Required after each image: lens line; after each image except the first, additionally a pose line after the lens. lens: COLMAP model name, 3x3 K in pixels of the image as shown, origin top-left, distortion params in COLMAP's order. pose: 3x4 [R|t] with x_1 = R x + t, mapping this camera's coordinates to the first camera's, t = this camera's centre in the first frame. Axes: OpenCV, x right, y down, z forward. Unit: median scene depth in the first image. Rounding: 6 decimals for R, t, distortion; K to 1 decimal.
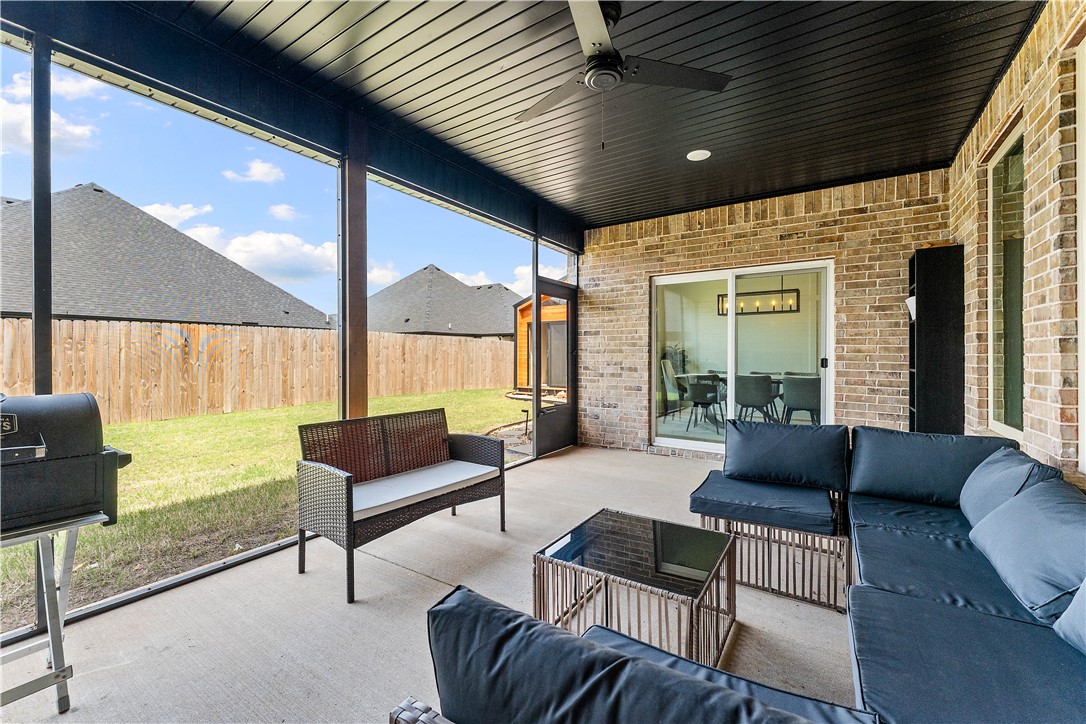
lens RADIAL K [[442.9, 0, 534.2], [0, 442.9, 358.1], [0, 0, 1]] dist [0.000214, 0.000097]
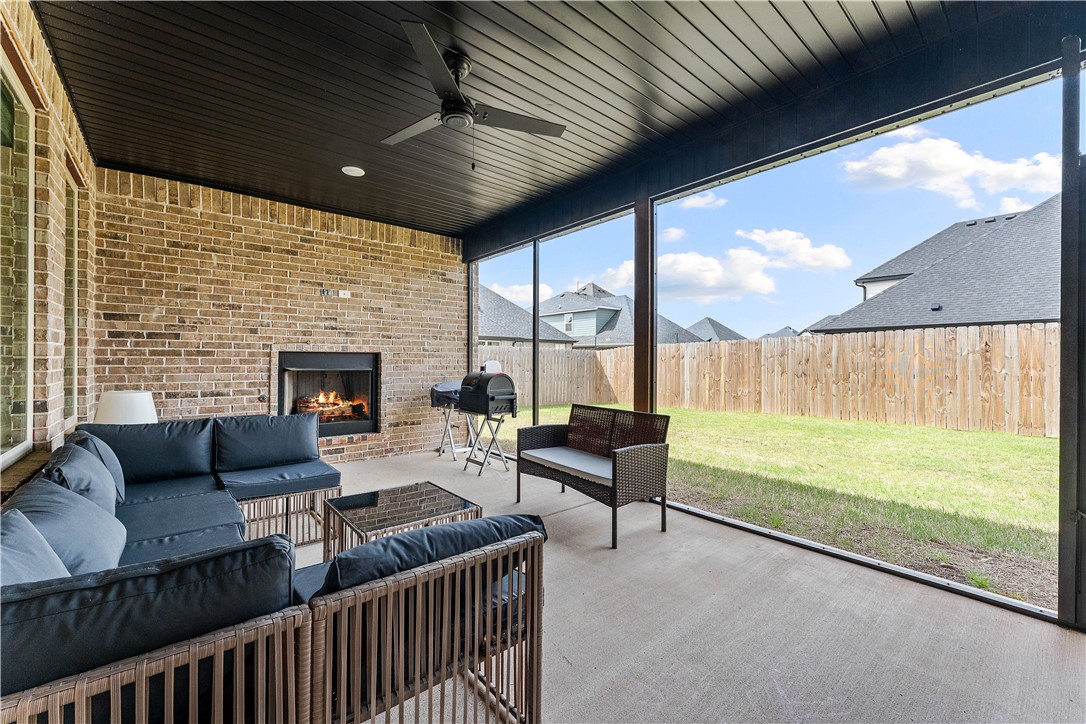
lens RADIAL K [[442.9, 0, 534.2], [0, 442.9, 358.1], [0, 0, 1]] dist [0.000214, 0.000097]
pose [[-0.279096, -0.004030, -0.960255, 0.343392], [-0.011363, 0.999935, -0.000894, -0.002440], [0.960196, 0.010662, -0.279124, 0.431246]]
